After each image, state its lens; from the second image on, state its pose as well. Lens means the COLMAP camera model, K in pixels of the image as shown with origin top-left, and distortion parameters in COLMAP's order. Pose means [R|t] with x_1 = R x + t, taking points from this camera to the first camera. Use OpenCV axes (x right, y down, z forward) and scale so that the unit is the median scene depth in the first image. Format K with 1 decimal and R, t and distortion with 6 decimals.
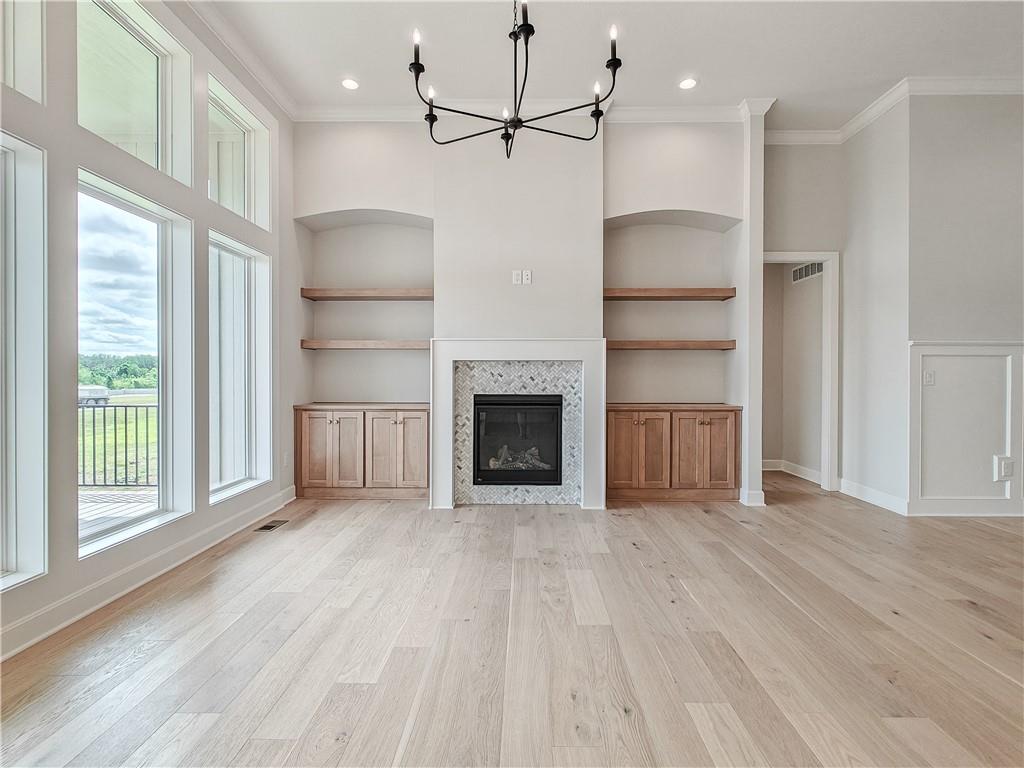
lens RADIAL K [[523.9, 0, 515.1], [0, 523.9, 380.6], [0, 0, 1]] dist [0.000138, 0.000813]
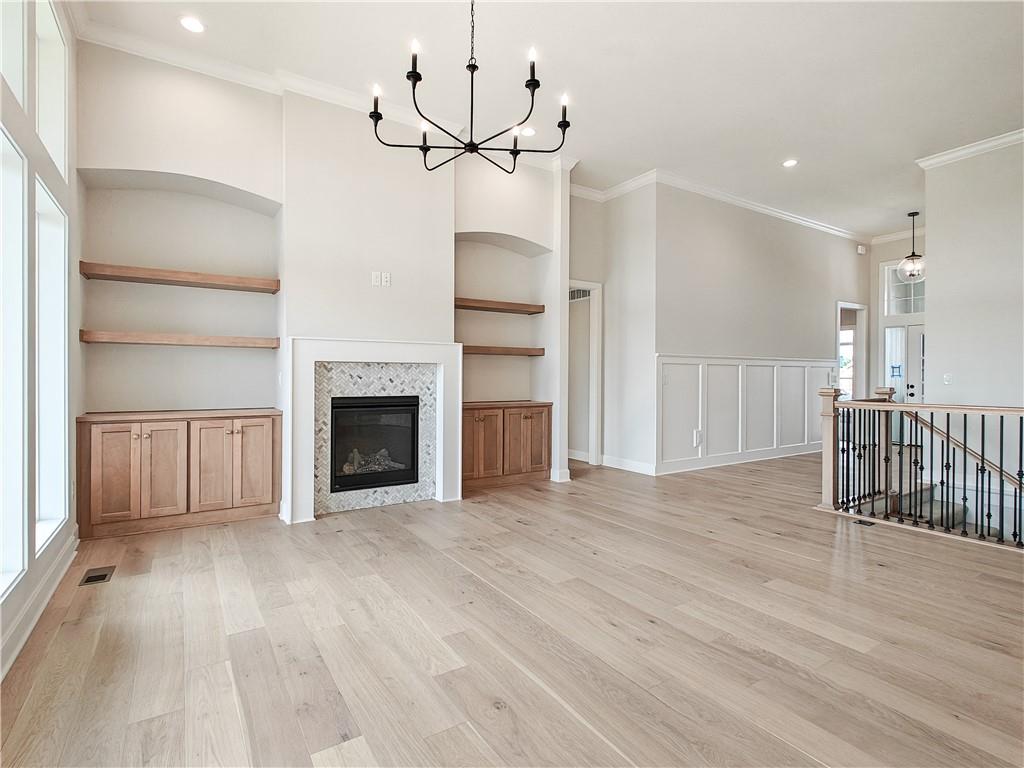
lens RADIAL K [[523.9, 0, 527.4], [0, 523.9, 382.7], [0, 0, 1]] dist [0.000138, 0.000813]
pose [[0.825330, -0.005921, 0.564619, -0.320718], [0.004281, 0.999982, 0.004228, -0.002590], [-0.564634, -0.001073, 0.825341, 0.018050]]
